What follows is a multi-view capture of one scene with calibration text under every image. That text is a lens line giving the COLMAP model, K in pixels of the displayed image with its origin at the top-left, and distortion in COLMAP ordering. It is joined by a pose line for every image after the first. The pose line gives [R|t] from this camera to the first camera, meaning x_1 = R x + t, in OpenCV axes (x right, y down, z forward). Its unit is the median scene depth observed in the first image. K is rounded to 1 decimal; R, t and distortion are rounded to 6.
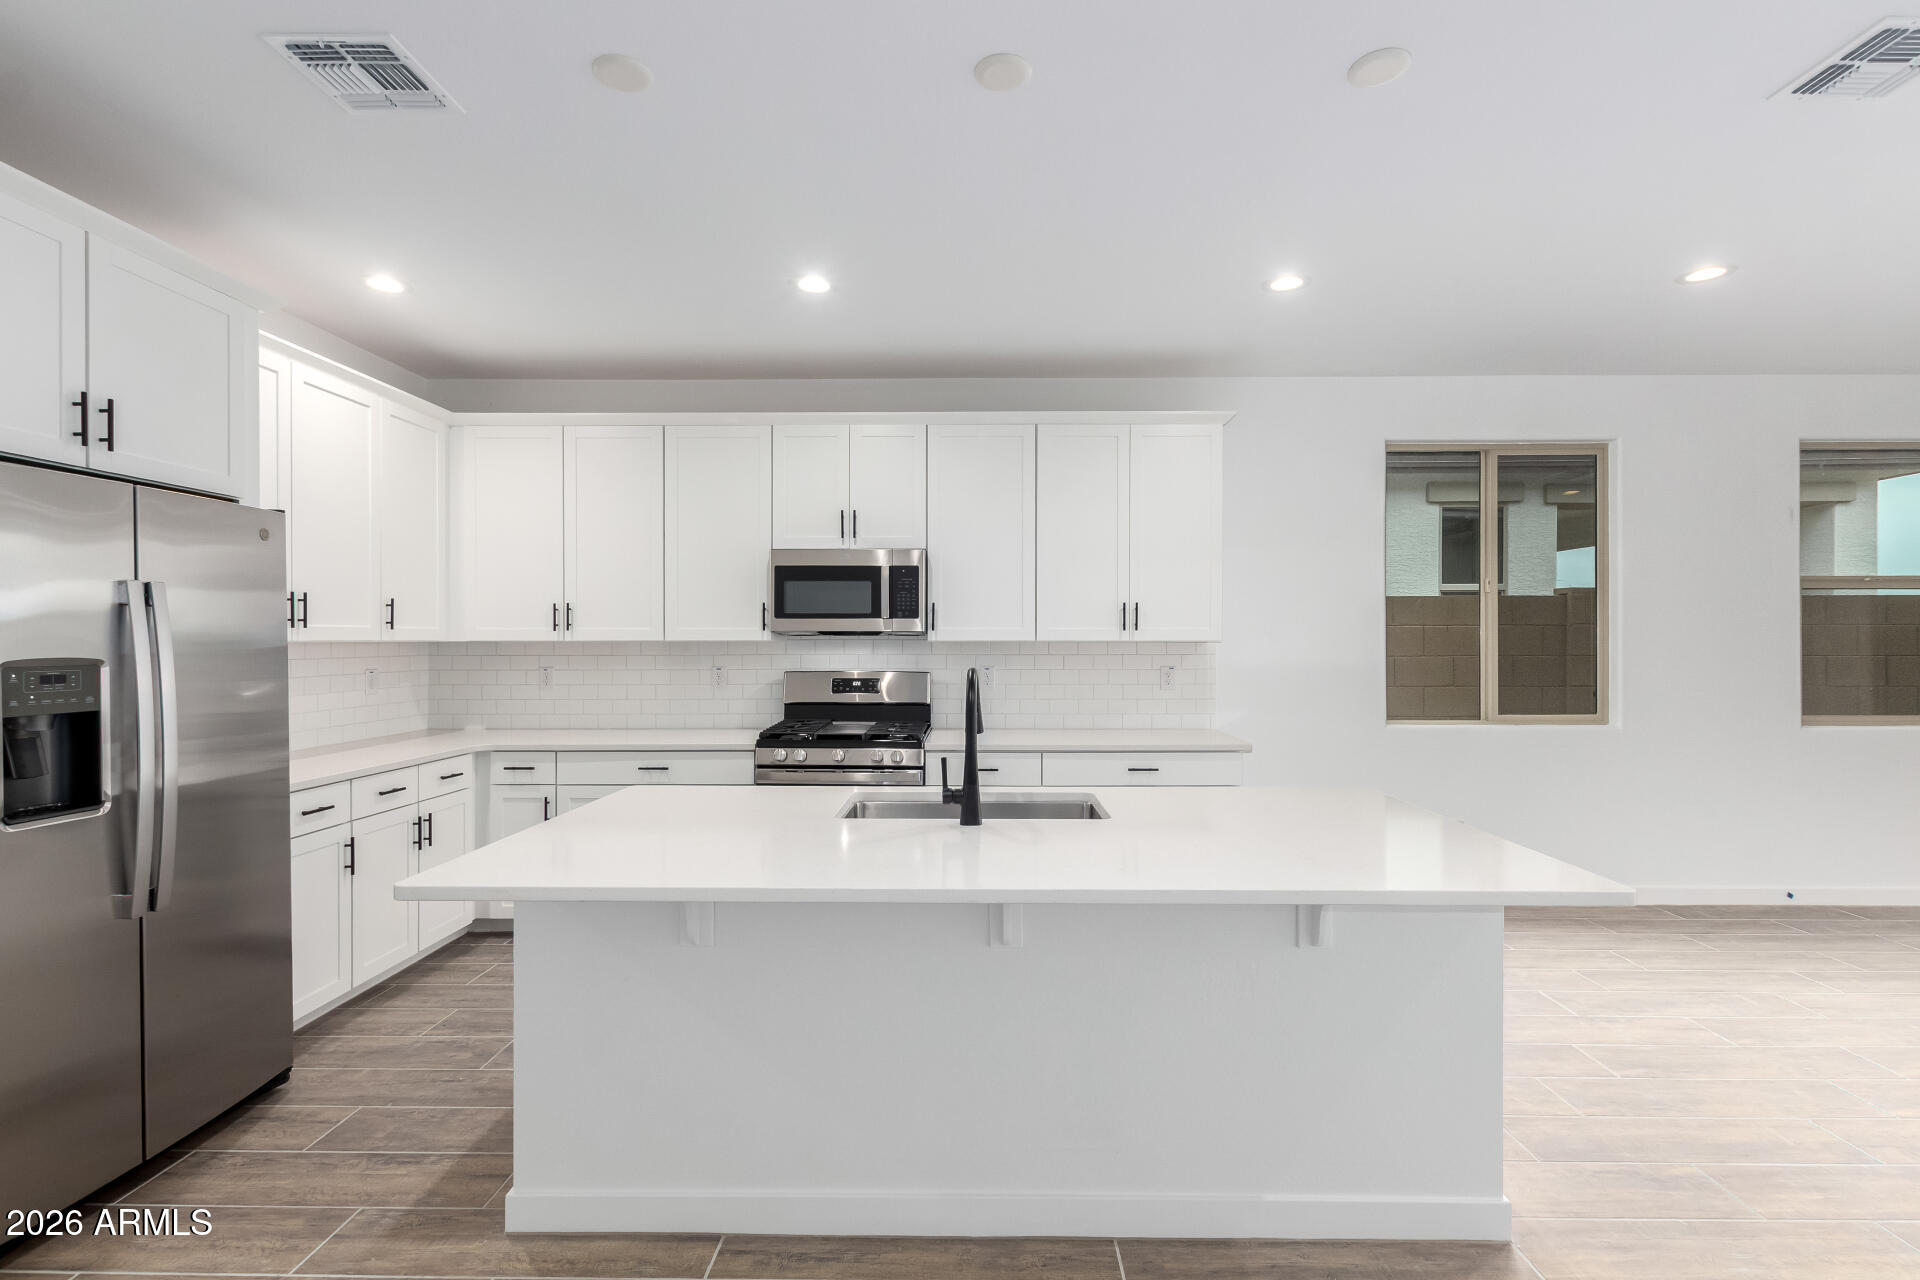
lens RADIAL K [[883.4, 0, 973.0], [0, 883.4, 646.1], [0, 0, 1]] dist [0.006190, -0.000476]
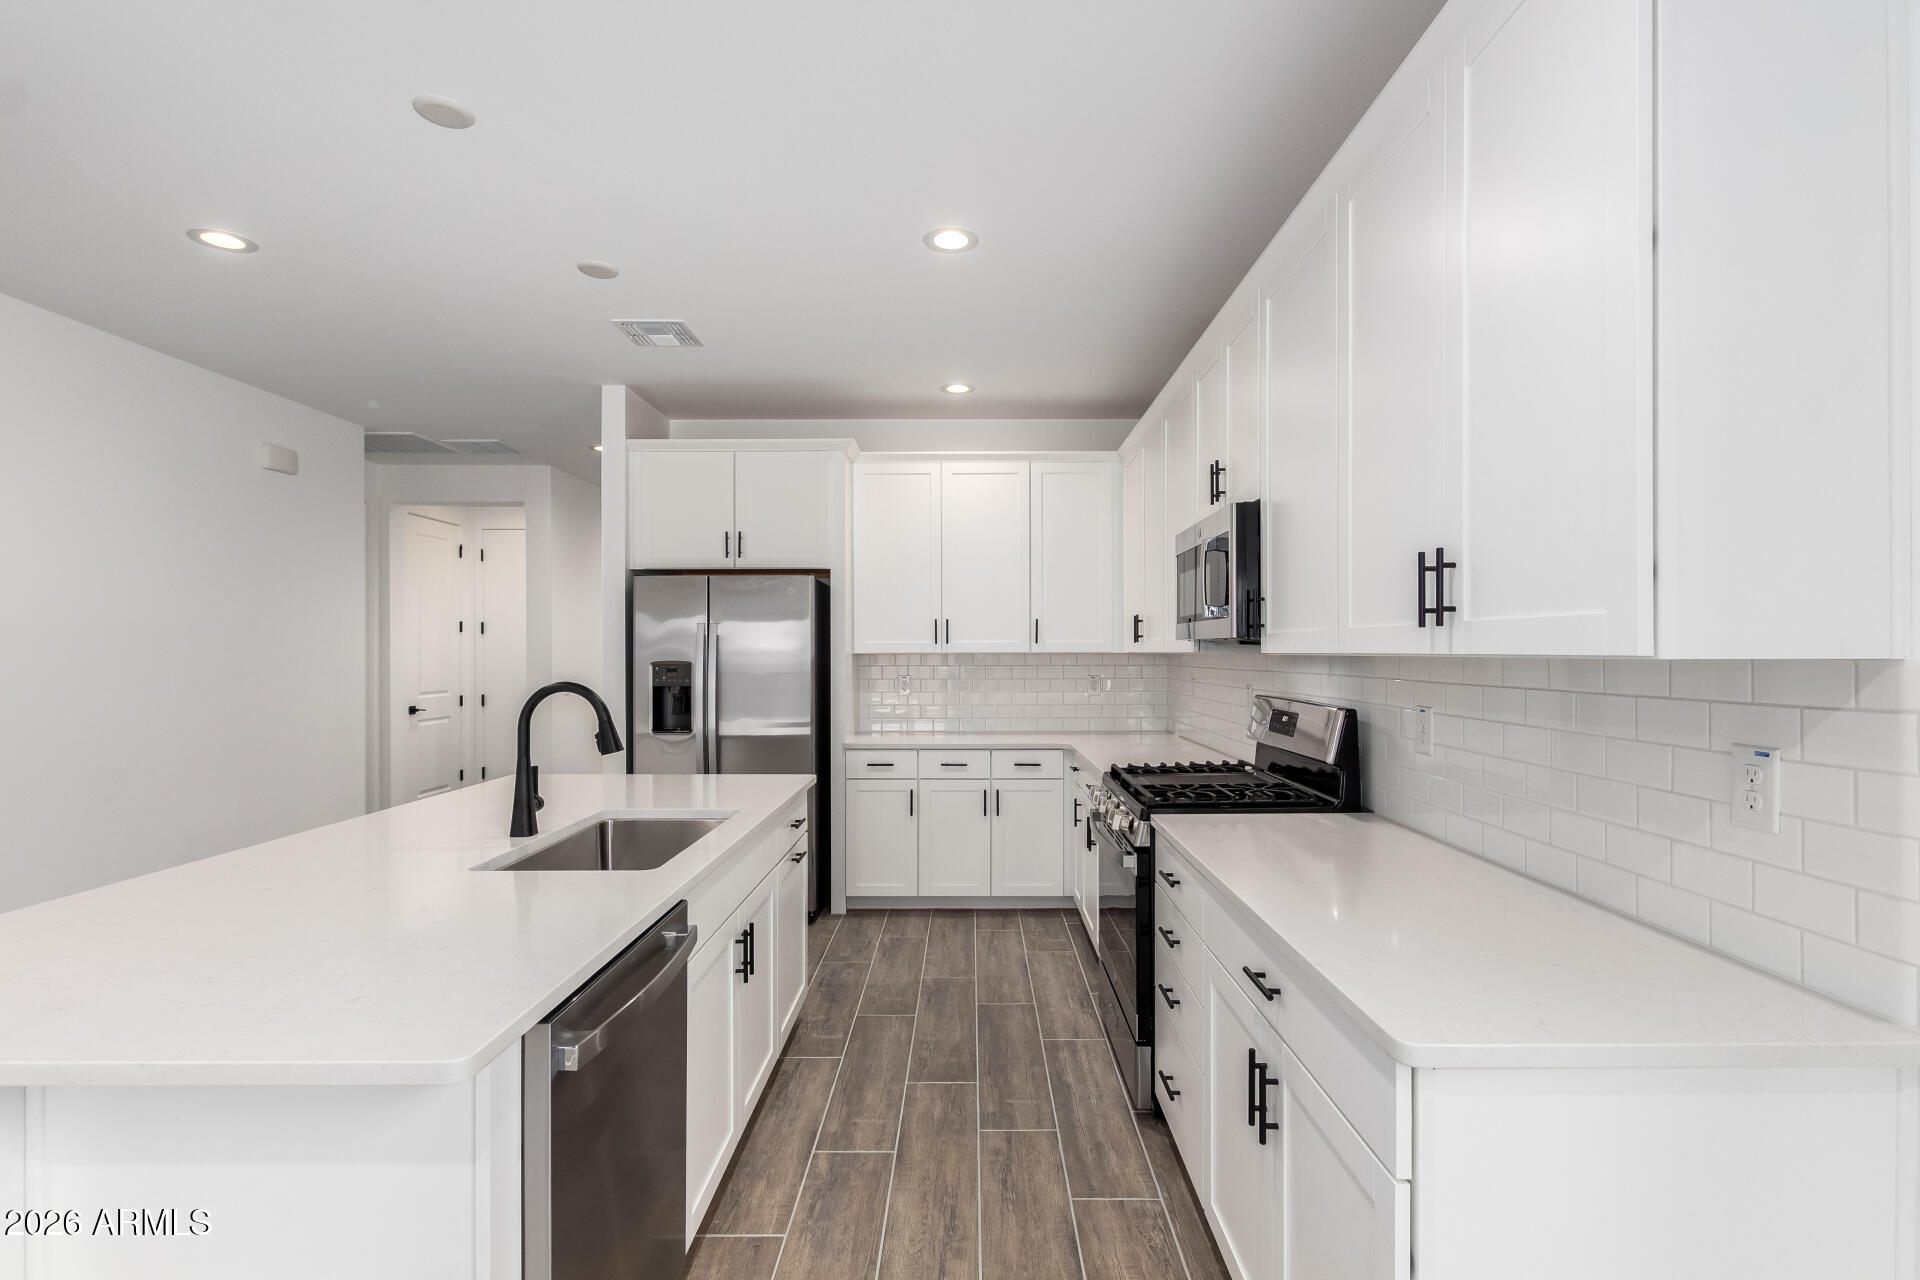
lens RADIAL K [[883.4, 0, 971.4], [0, 883.4, 649.3], [0, 0, 1]] dist [0.006190, -0.000476]
pose [[0.006291, -0.002632, -0.999977, 0.659870], [-0.005009, 0.999984, -0.002663, -0.007438], [0.999968, 0.005026, 0.006278, 0.976707]]
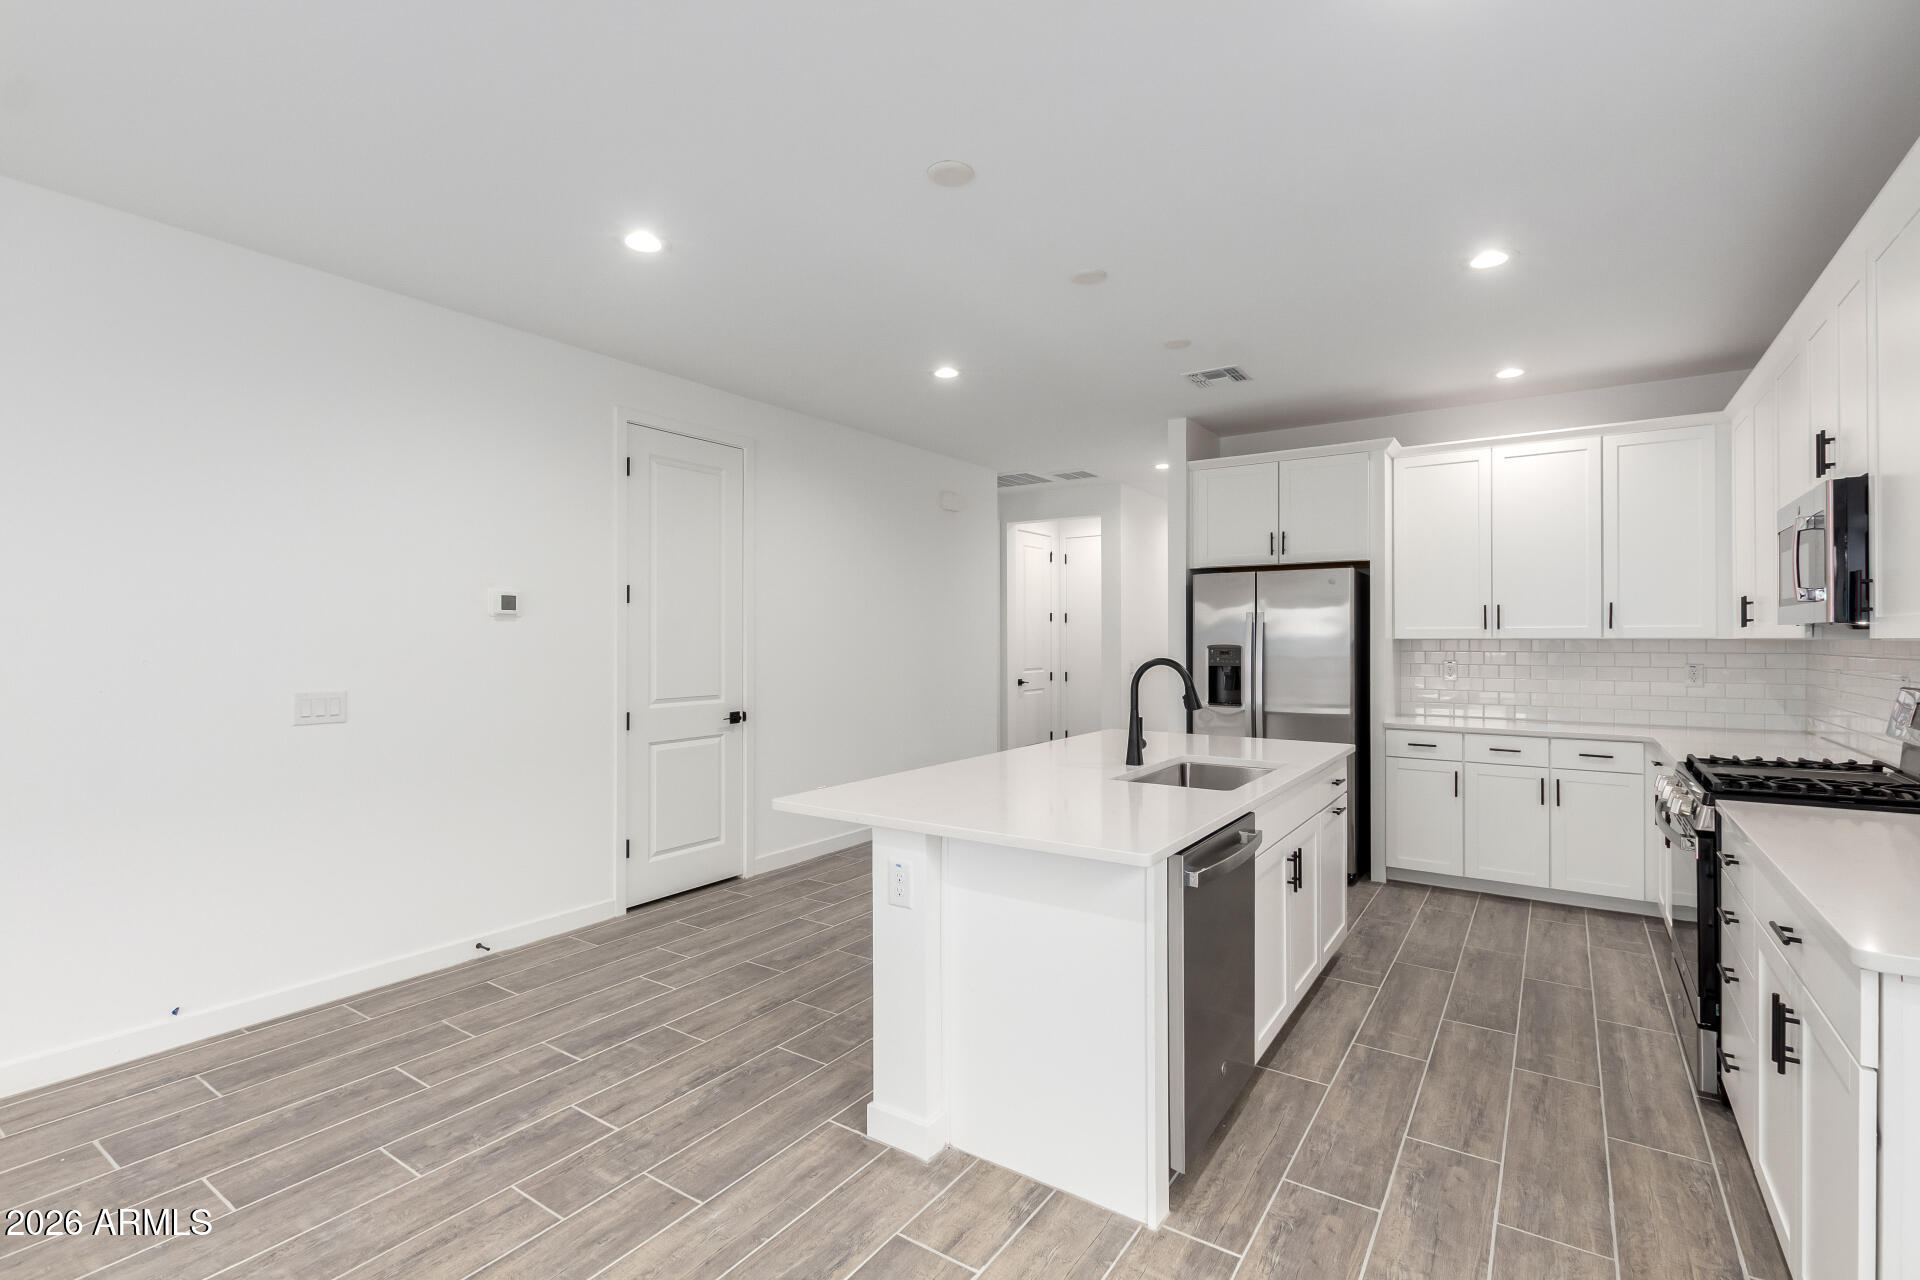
lens RADIAL K [[883.4, 0, 962.6], [0, 883.4, 634.2], [0, 0, 1]] dist [0.006190, -0.000476]
pose [[-0.554964, -0.003404, -0.831867, 0.882782], [-0.005408, 0.999985, -0.000484, -0.006705], [0.831857, 0.004230, -0.554975, 1.018116]]
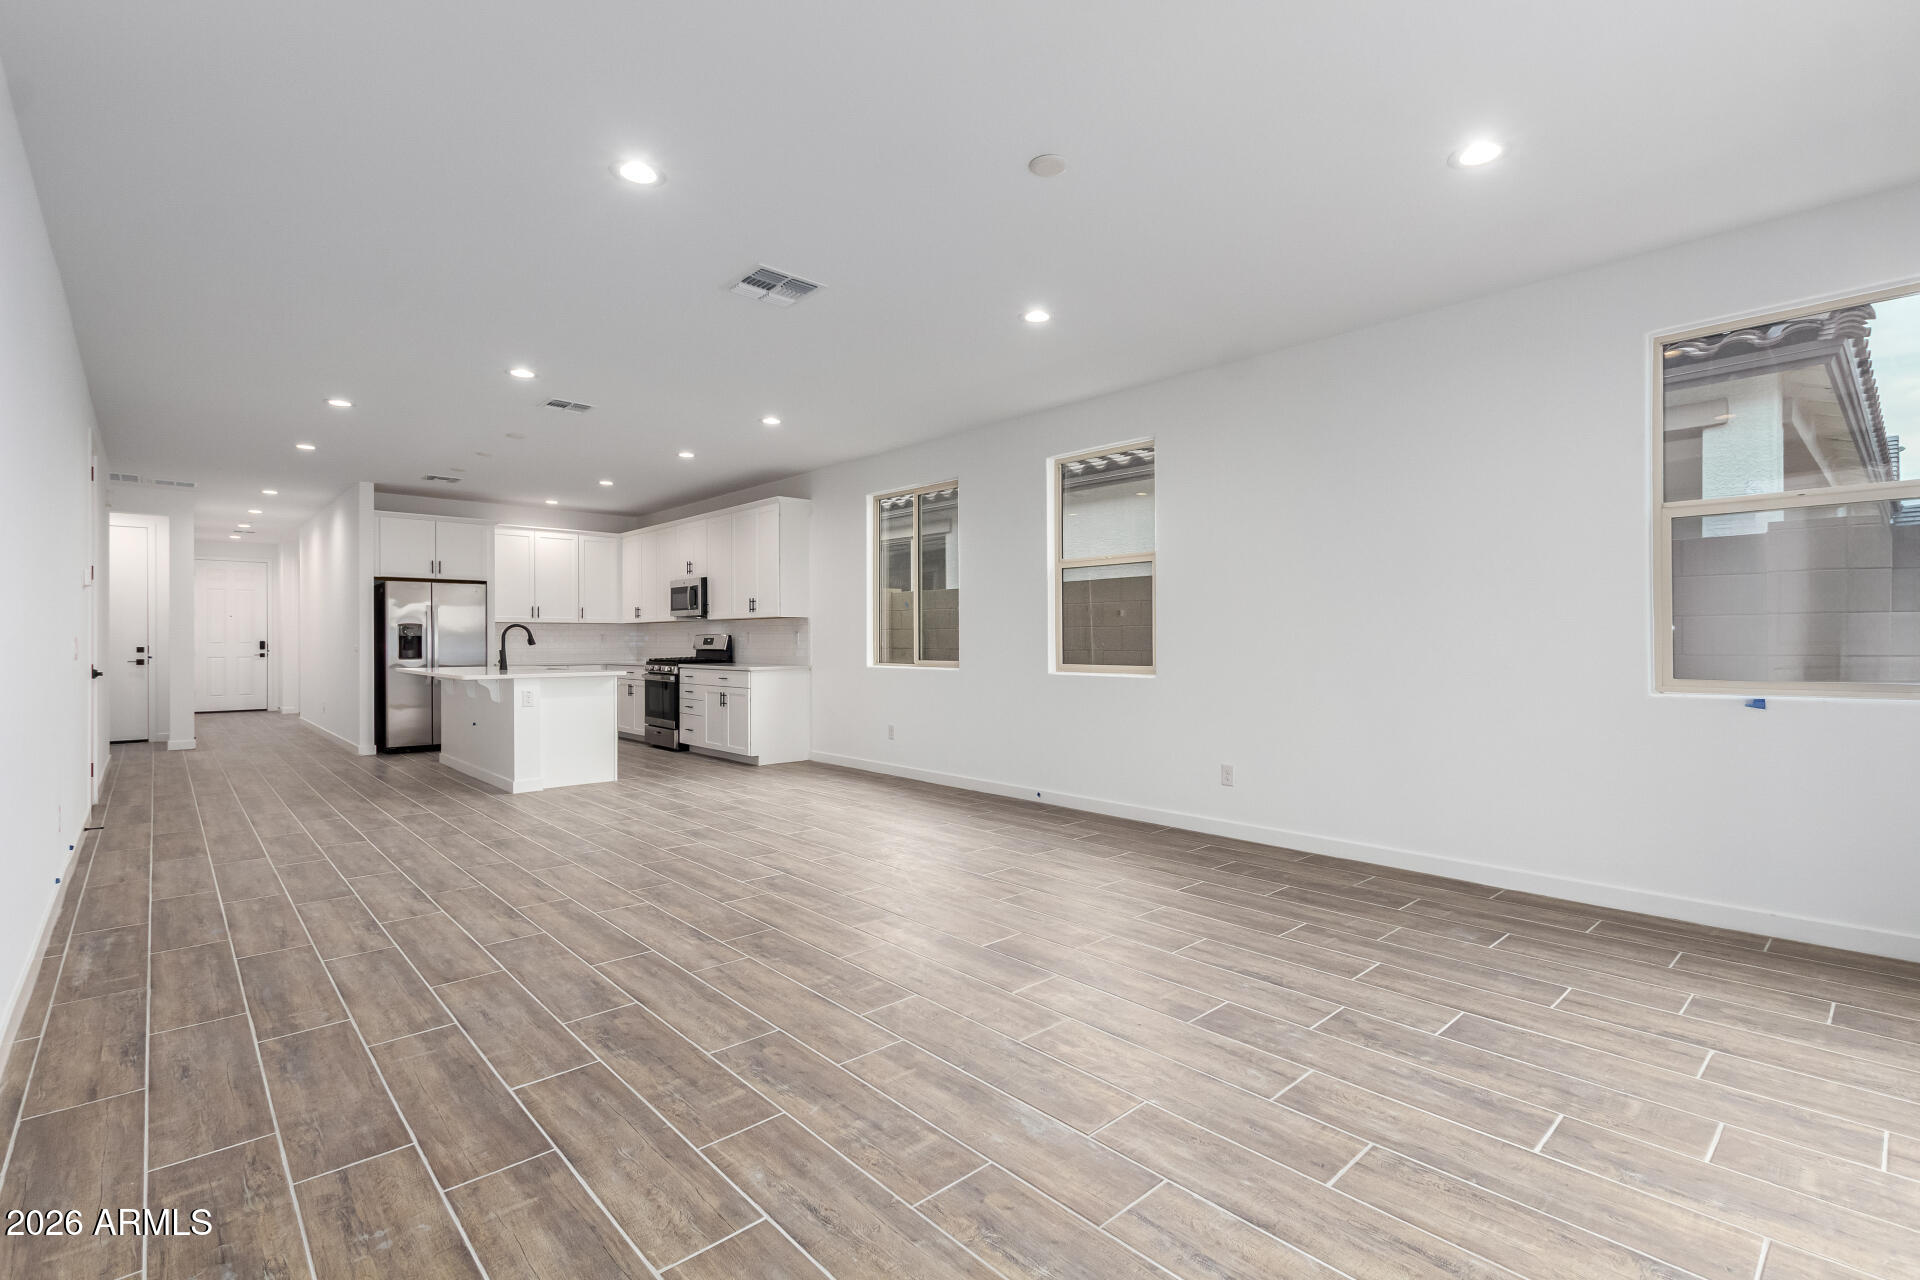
lens RADIAL K [[883.4, 0, 960.8], [0, 883.4, 641.7], [0, 0, 1]] dist [0.006190, -0.000476]
pose [[0.669405, -0.002130, -0.742895, 2.359238], [-0.000276, 0.999995, -0.003116, 0.066087], [0.742898, 0.002291, 0.669401, 0.038024]]
